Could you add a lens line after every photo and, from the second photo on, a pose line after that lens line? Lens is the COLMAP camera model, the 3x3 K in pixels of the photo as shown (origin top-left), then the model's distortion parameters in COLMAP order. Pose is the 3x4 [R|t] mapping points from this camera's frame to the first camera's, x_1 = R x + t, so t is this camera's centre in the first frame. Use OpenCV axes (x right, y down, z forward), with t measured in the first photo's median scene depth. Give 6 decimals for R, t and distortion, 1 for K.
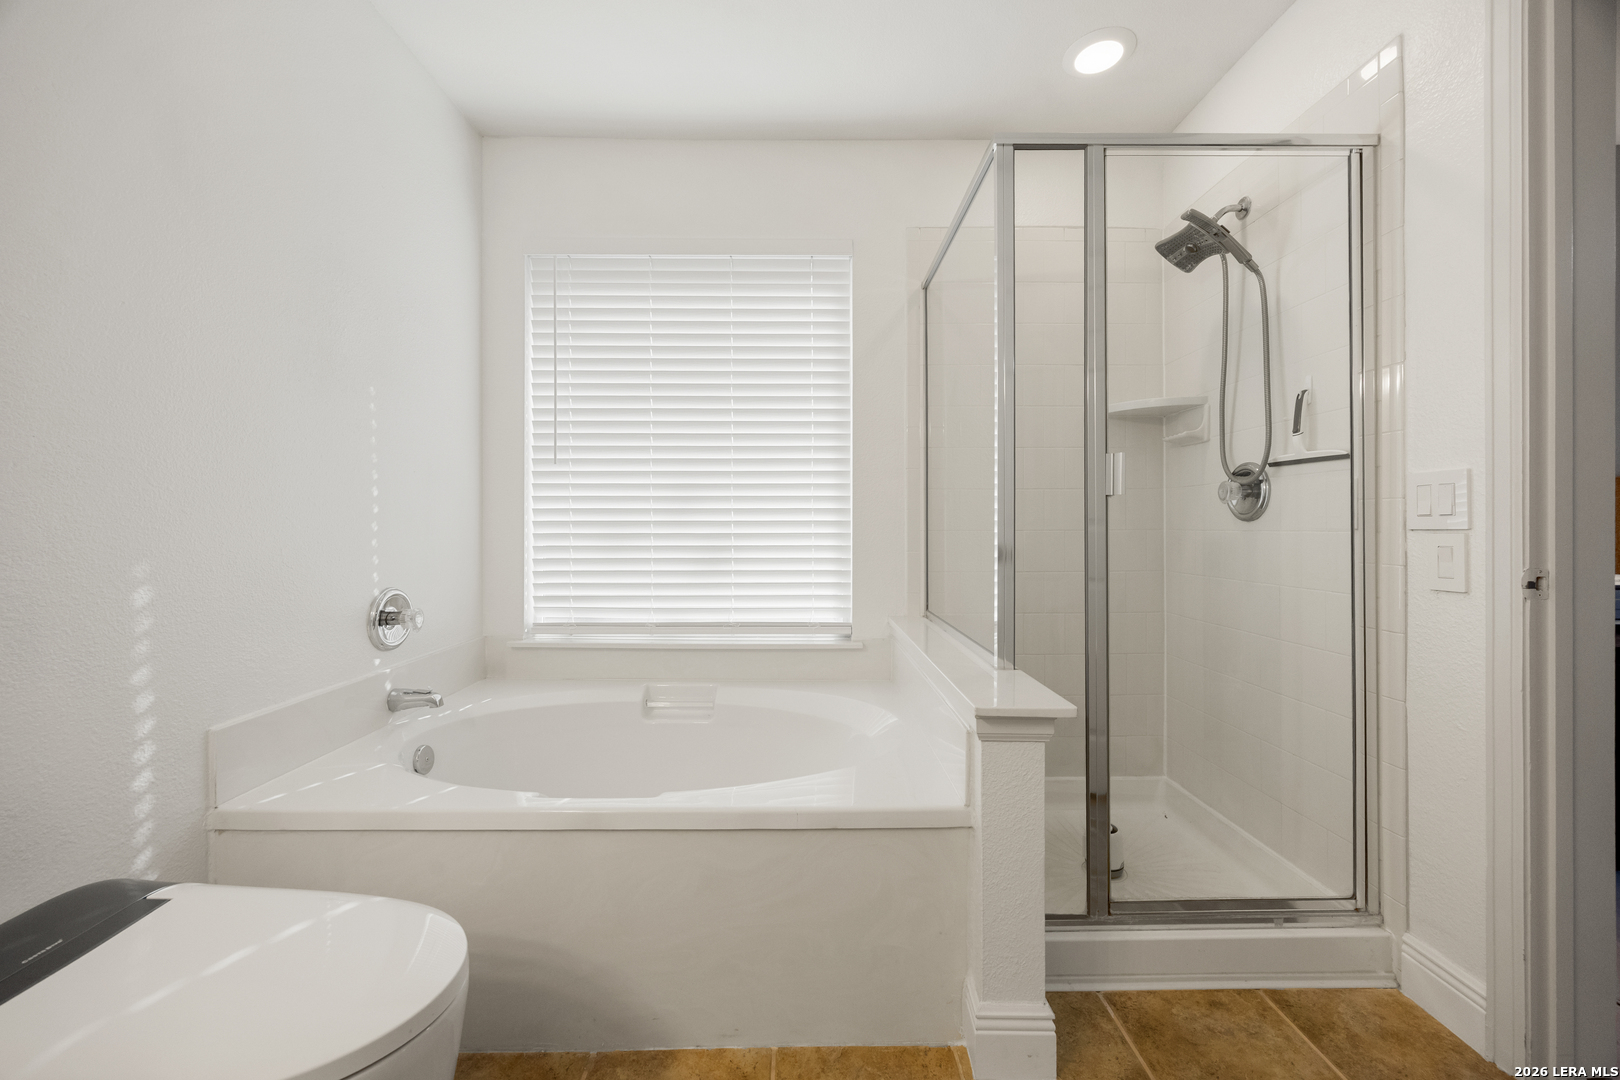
lens RADIAL K [[624.0, 0, 808.2], [0, 624.0, 524.7], [0, 0, 1]] dist [-0.000780, -0.000045]
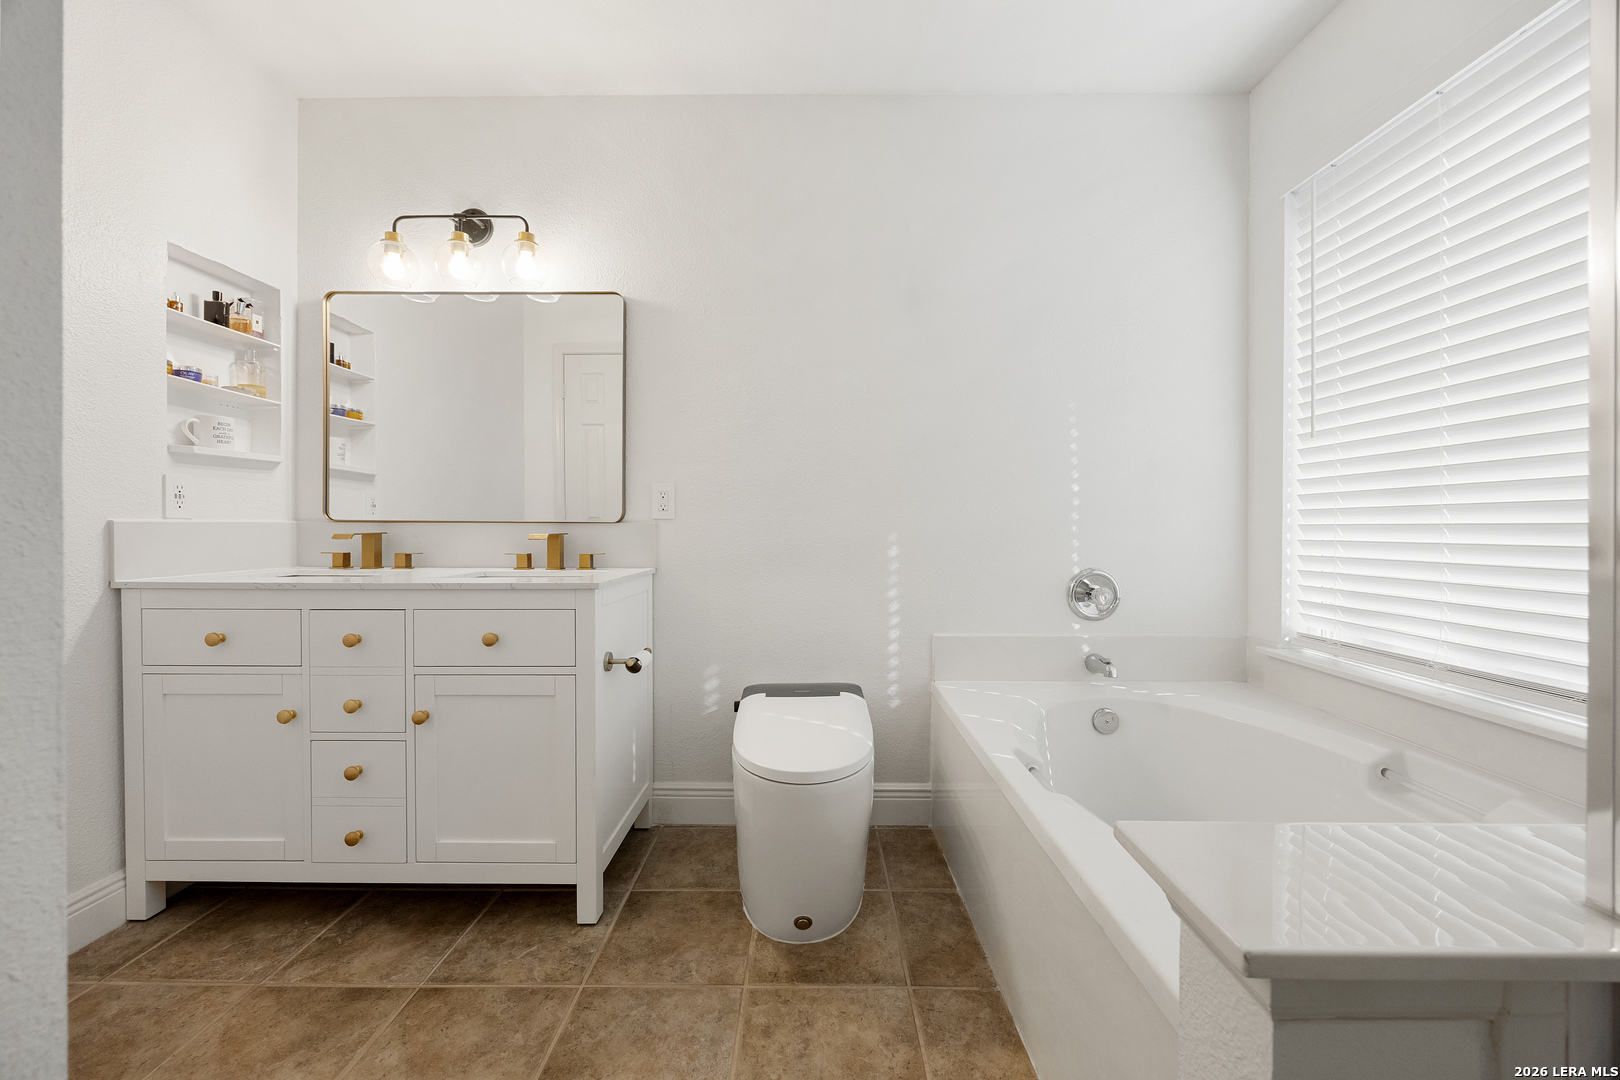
lens RADIAL K [[631.9, 0, 815.3], [0, 631.9, 532.8], [0, 0, 1]] dist [-0.000227, -0.000045]
pose [[-0.012606, 0.007992, -0.999889, 0.555728], [-0.002712, 0.999964, 0.008027, 0.027381], [0.999917, 0.002812, -0.012584, 0.501946]]
